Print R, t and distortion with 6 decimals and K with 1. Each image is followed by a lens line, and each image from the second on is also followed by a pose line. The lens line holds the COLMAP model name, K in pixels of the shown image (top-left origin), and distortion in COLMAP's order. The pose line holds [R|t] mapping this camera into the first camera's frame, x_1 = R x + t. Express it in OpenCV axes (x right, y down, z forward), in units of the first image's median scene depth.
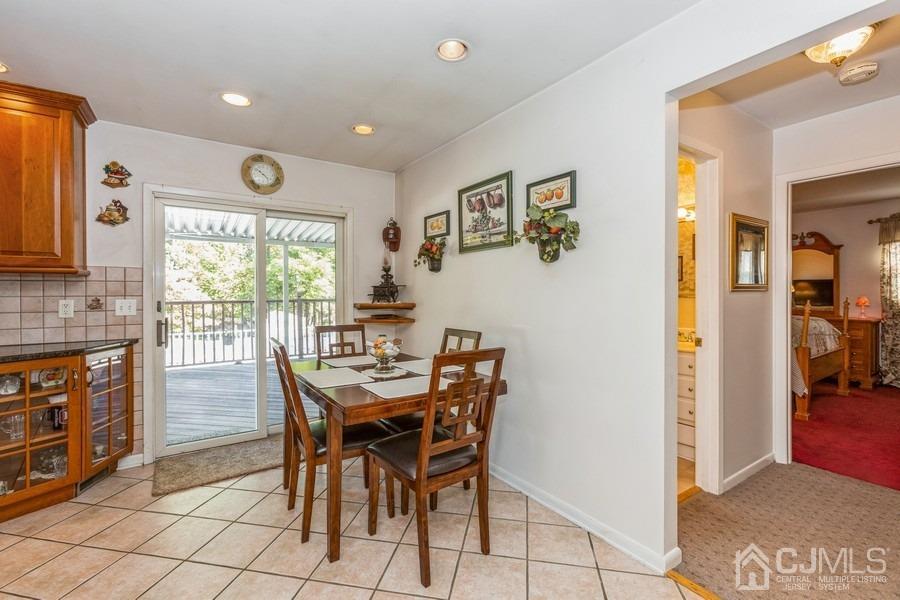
lens RADIAL K [[399.4, 0, 447.2], [0, 399.4, 292.8], [0, 0, 1]] dist [-0.000669, 0.000558]
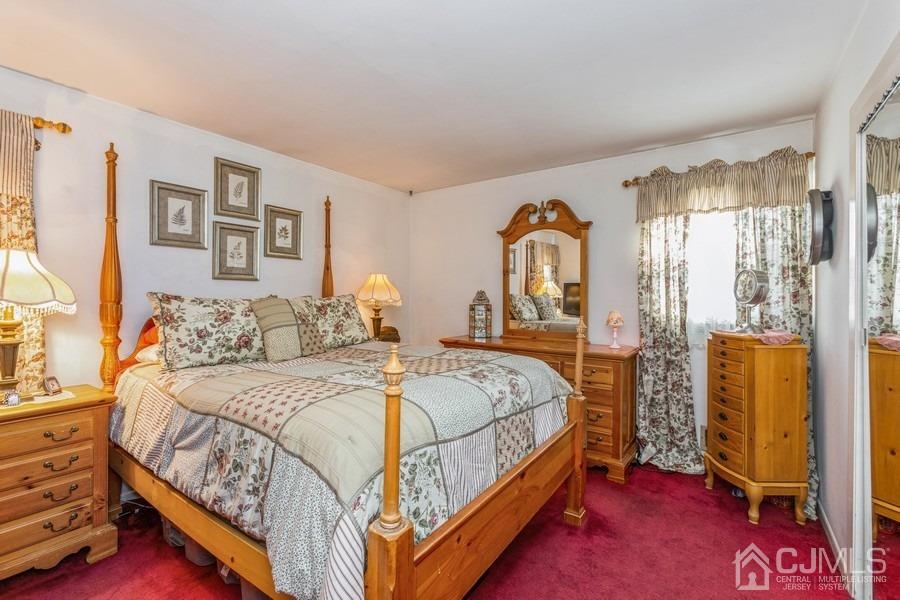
lens RADIAL K [[399.4, 0, 447.2], [0, 399.4, 292.8], [0, 0, 1]] dist [-0.000669, 0.000558]
pose [[0.933913, 0.009214, 0.357382, 0.616493], [-0.007134, 0.999949, -0.007137, -0.008745], [-0.357429, 0.004115, 0.933931, 0.555101]]
